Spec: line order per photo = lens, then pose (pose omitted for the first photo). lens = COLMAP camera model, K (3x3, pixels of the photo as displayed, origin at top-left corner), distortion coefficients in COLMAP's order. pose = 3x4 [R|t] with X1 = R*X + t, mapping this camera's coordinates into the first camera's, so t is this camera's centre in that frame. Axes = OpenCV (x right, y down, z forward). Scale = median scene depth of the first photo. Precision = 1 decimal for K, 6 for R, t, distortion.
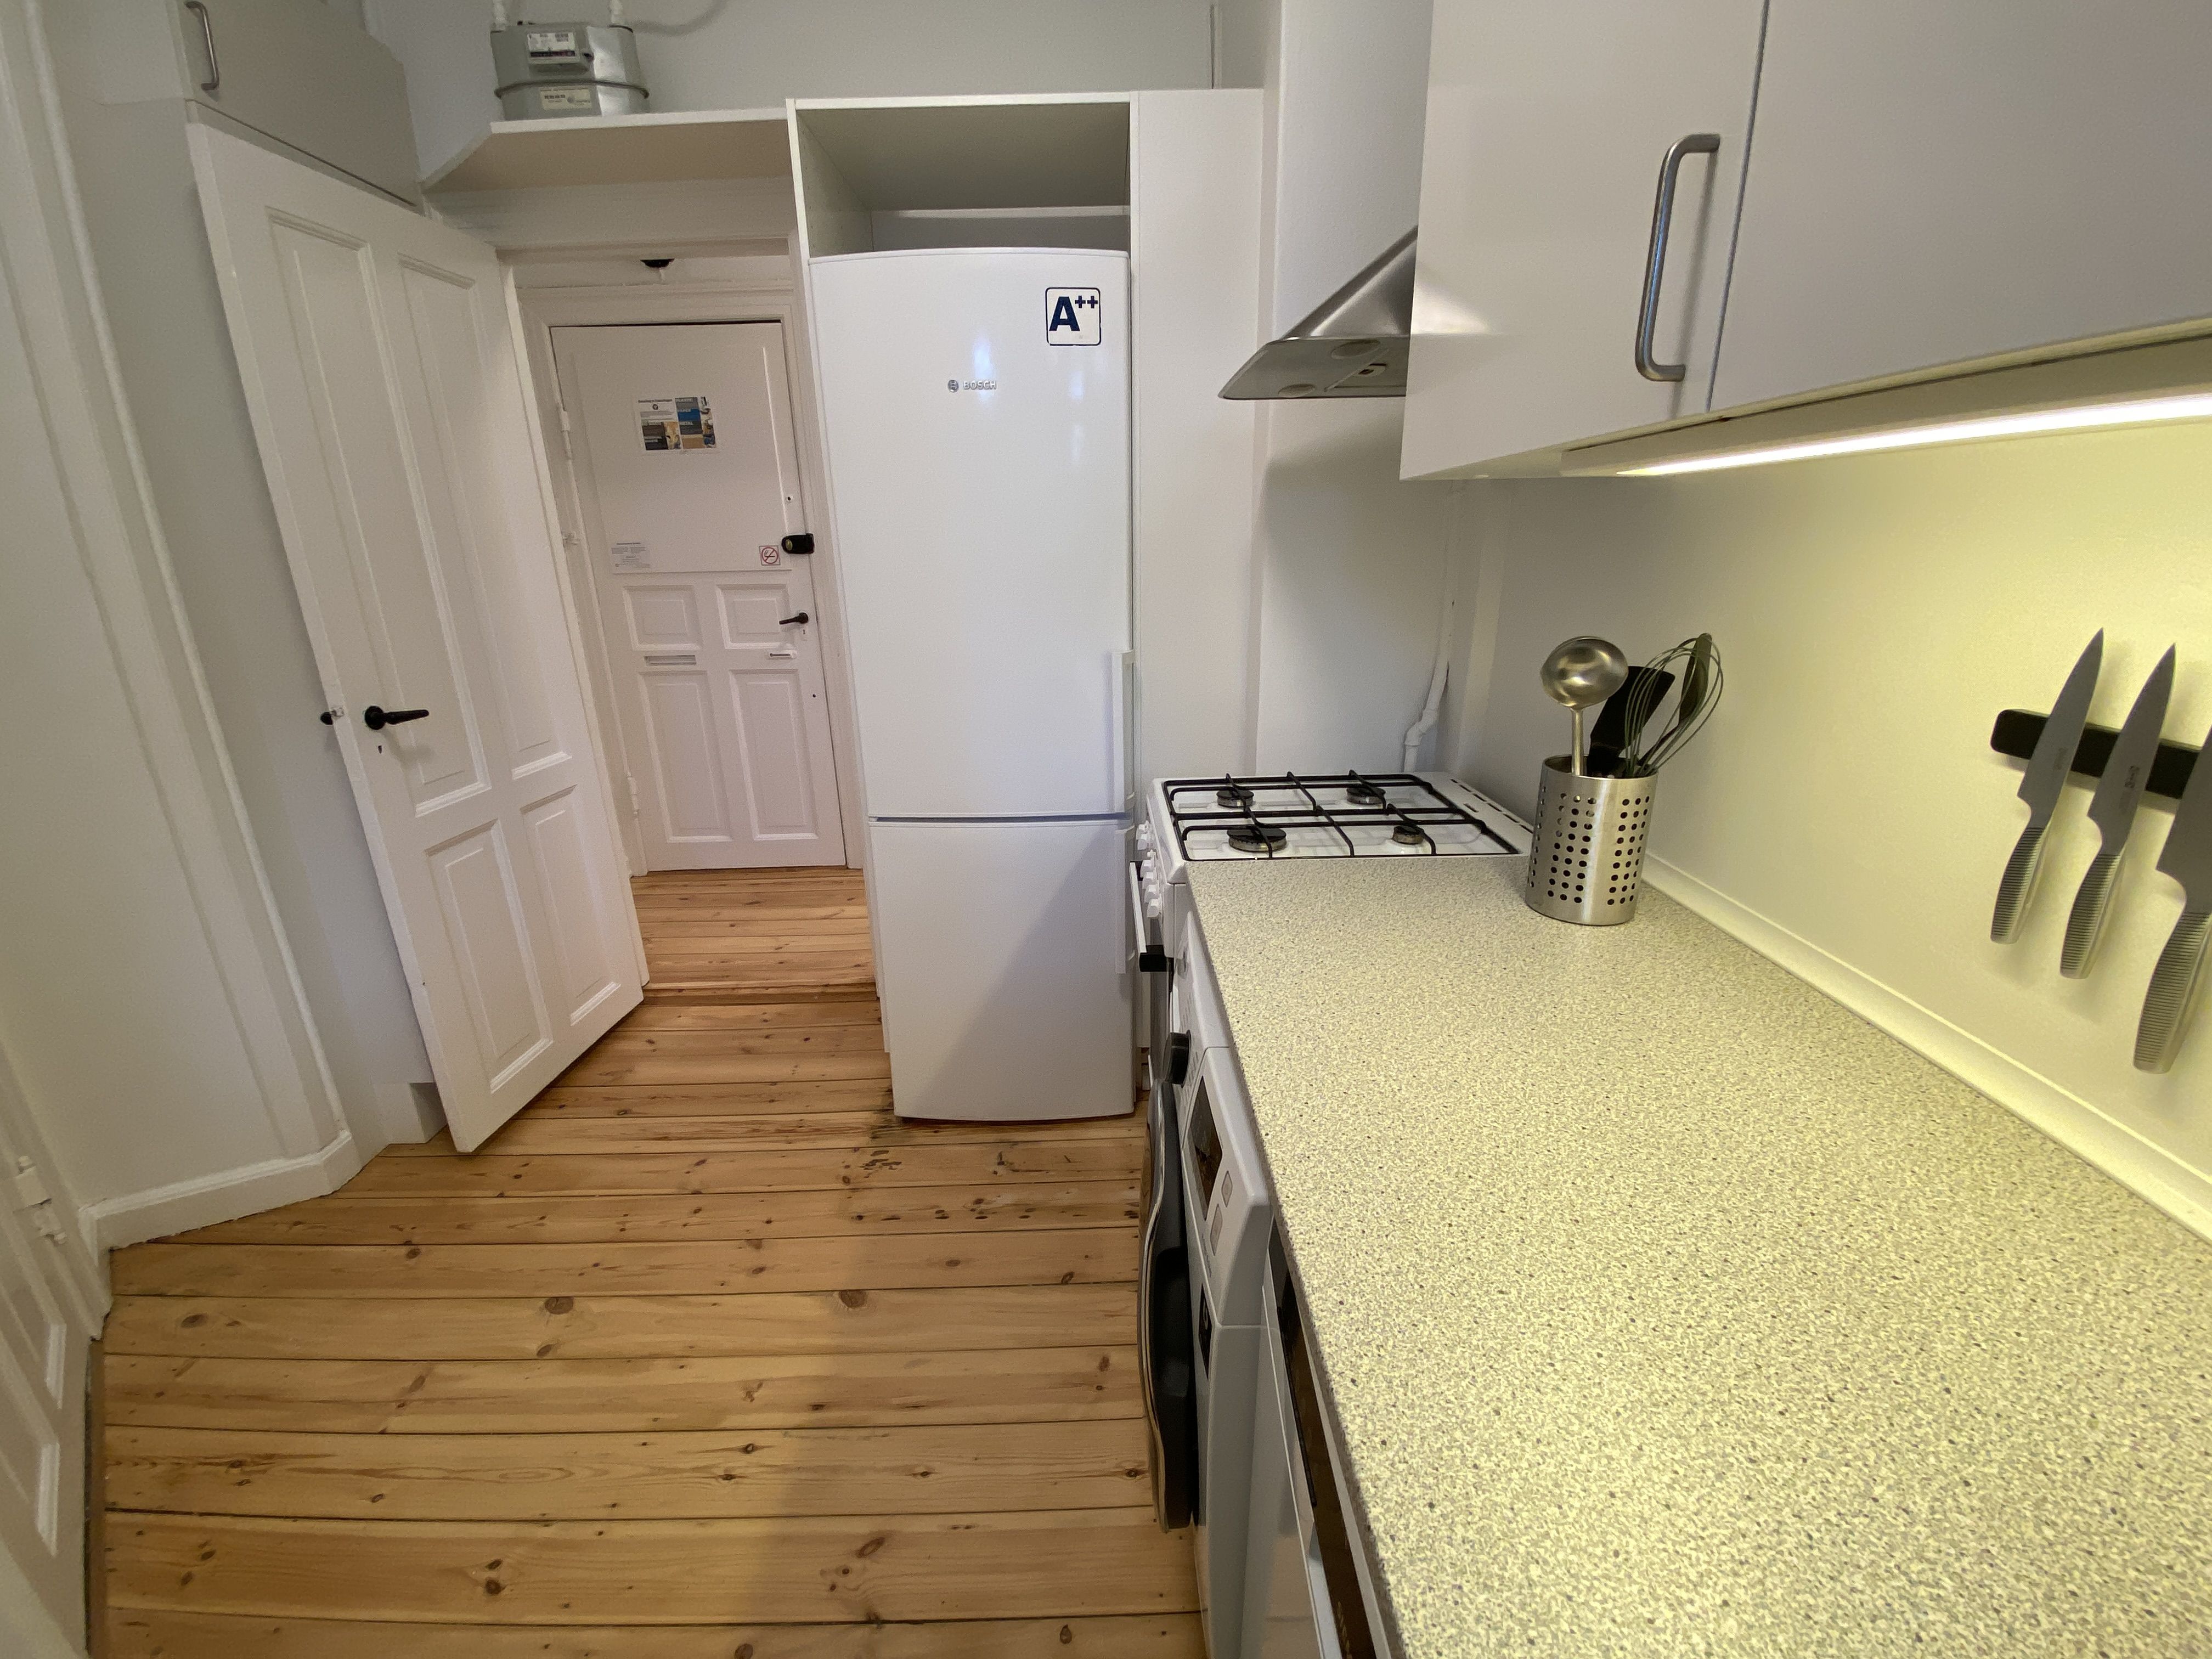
lens RADIAL K [[915.6, 0, 1097.8], [0, 915.6, 831.8], [0, 0, 1]] dist [-0.003373, -0.000478]
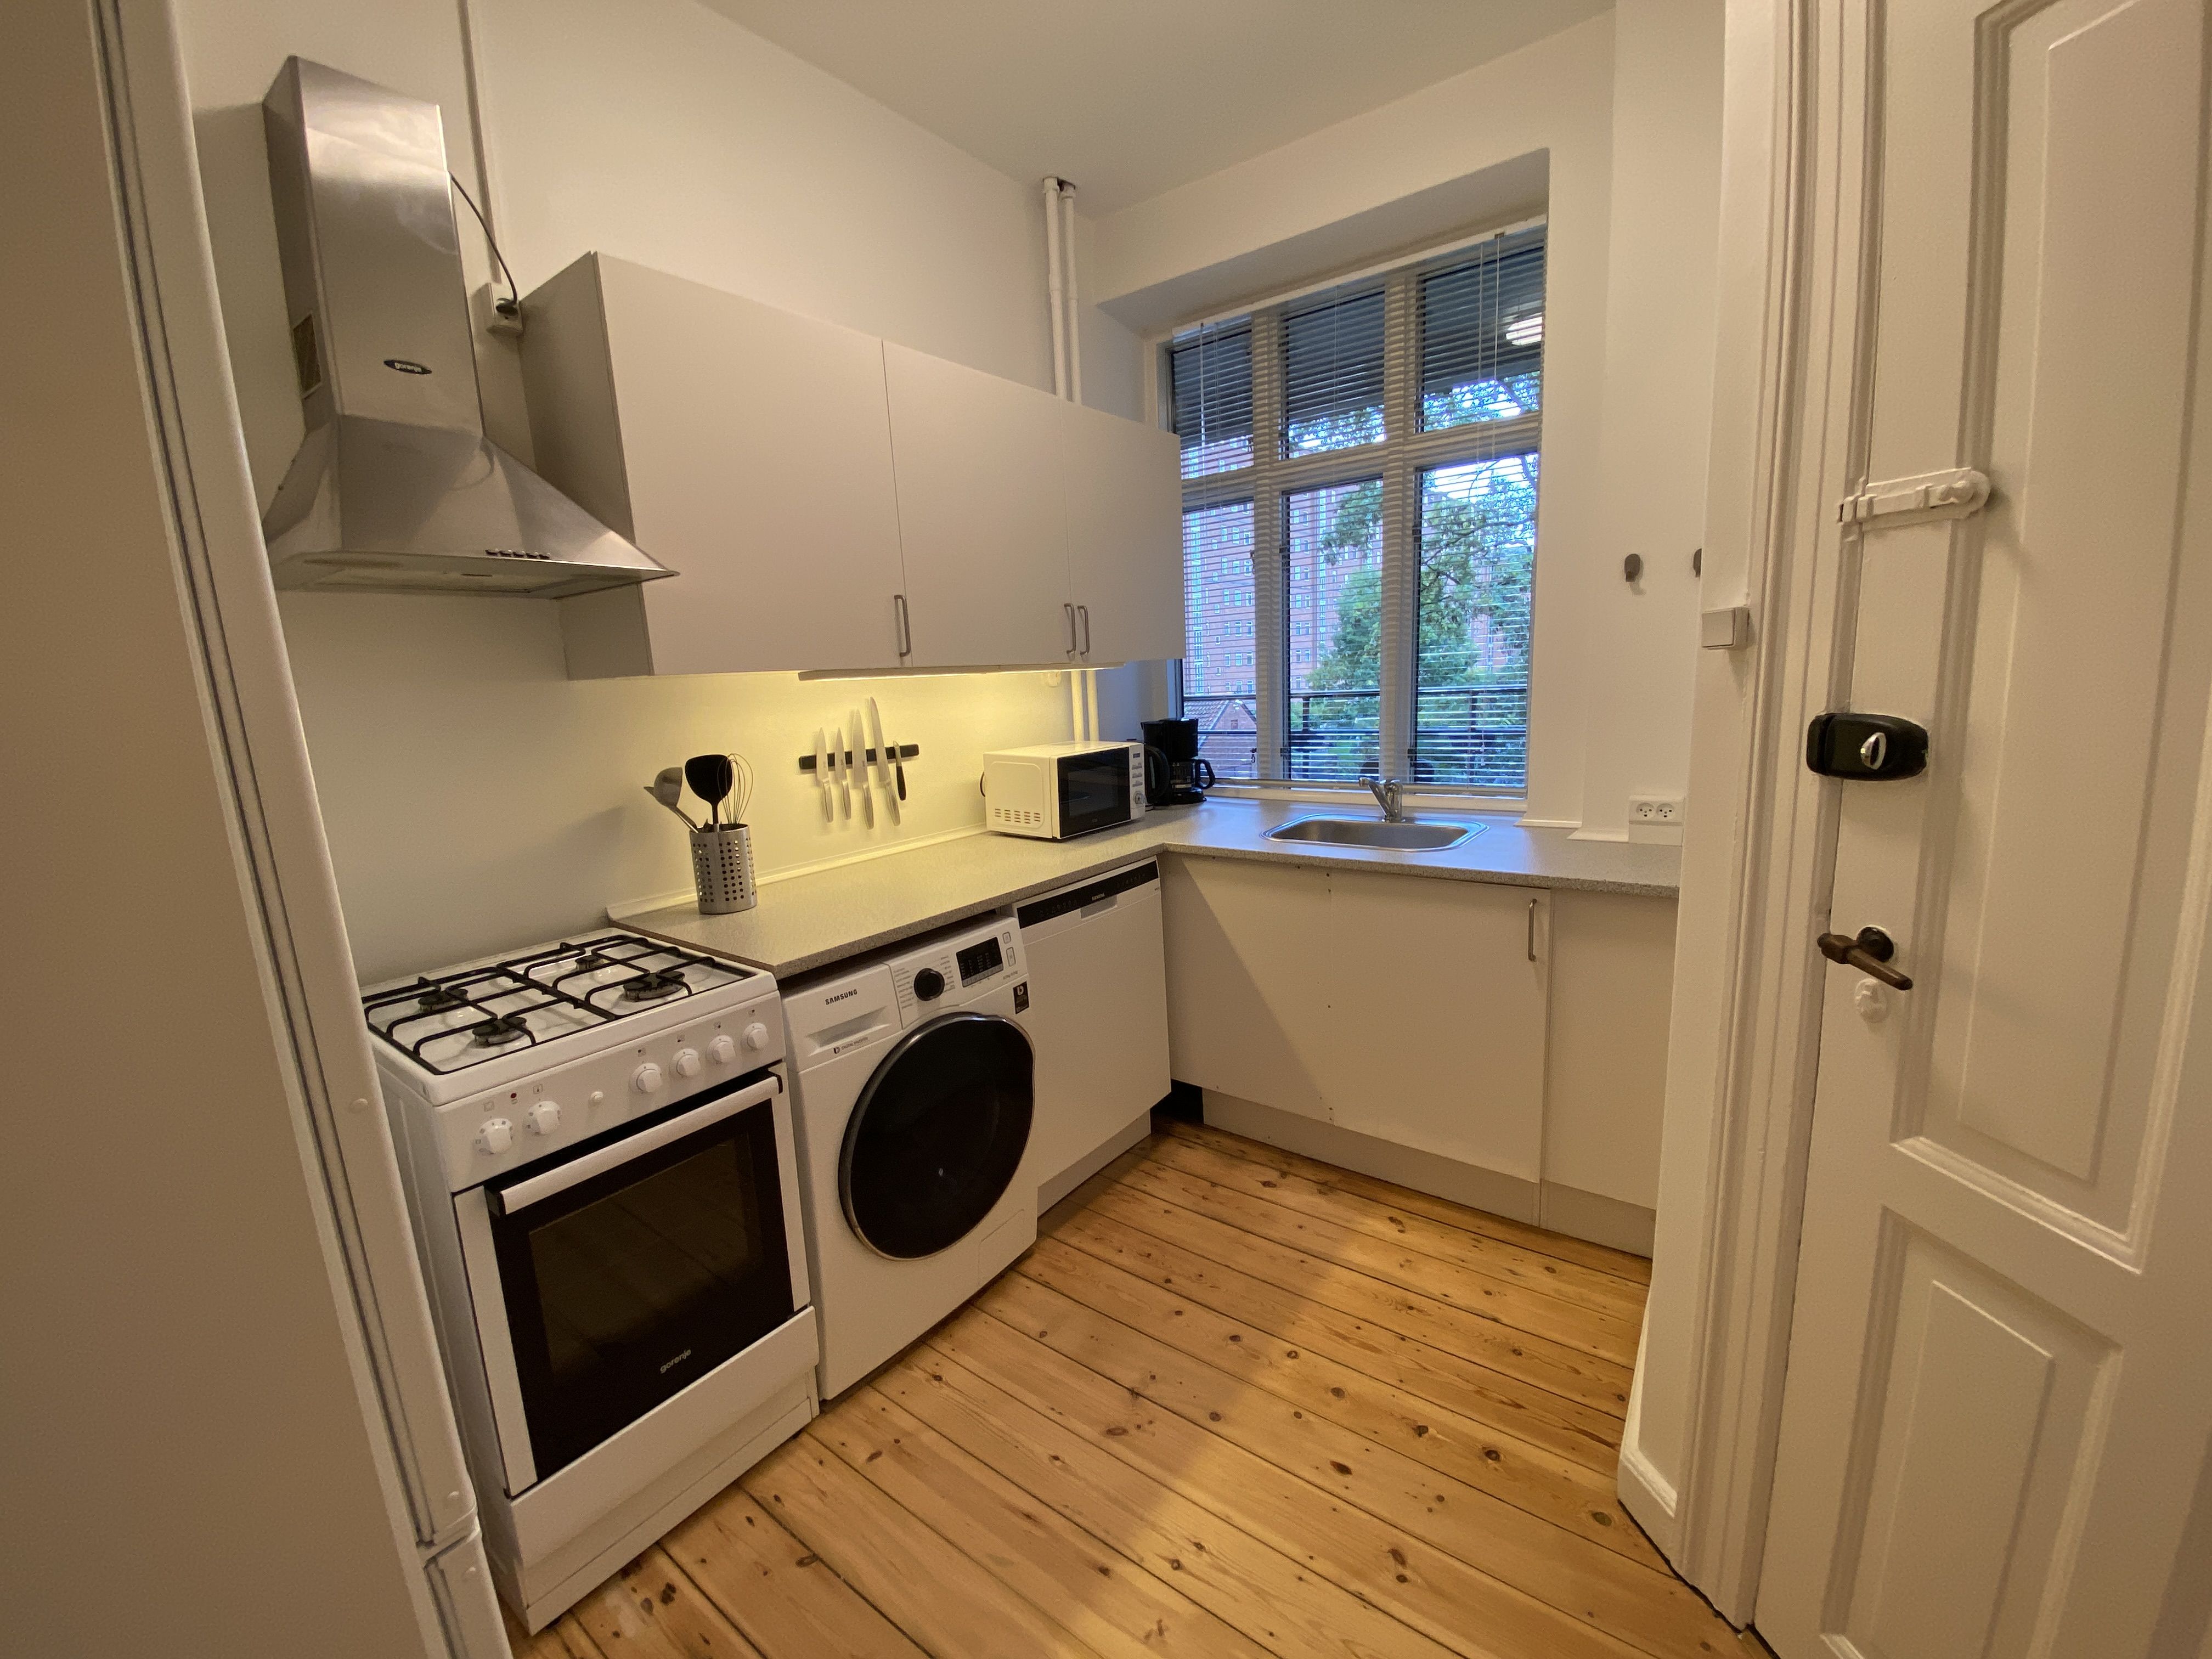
lens RADIAL K [[915.6, 0, 1105.7], [0, 915.6, 826.7], [0, 0, 1]] dist [-0.003373, -0.000478]
pose [[-0.796425, -0.041298, 0.603325, -0.925992], [0.243657, 0.891187, 0.382644, -0.468789], [-0.553478, 0.451752, -0.699701, 1.429247]]
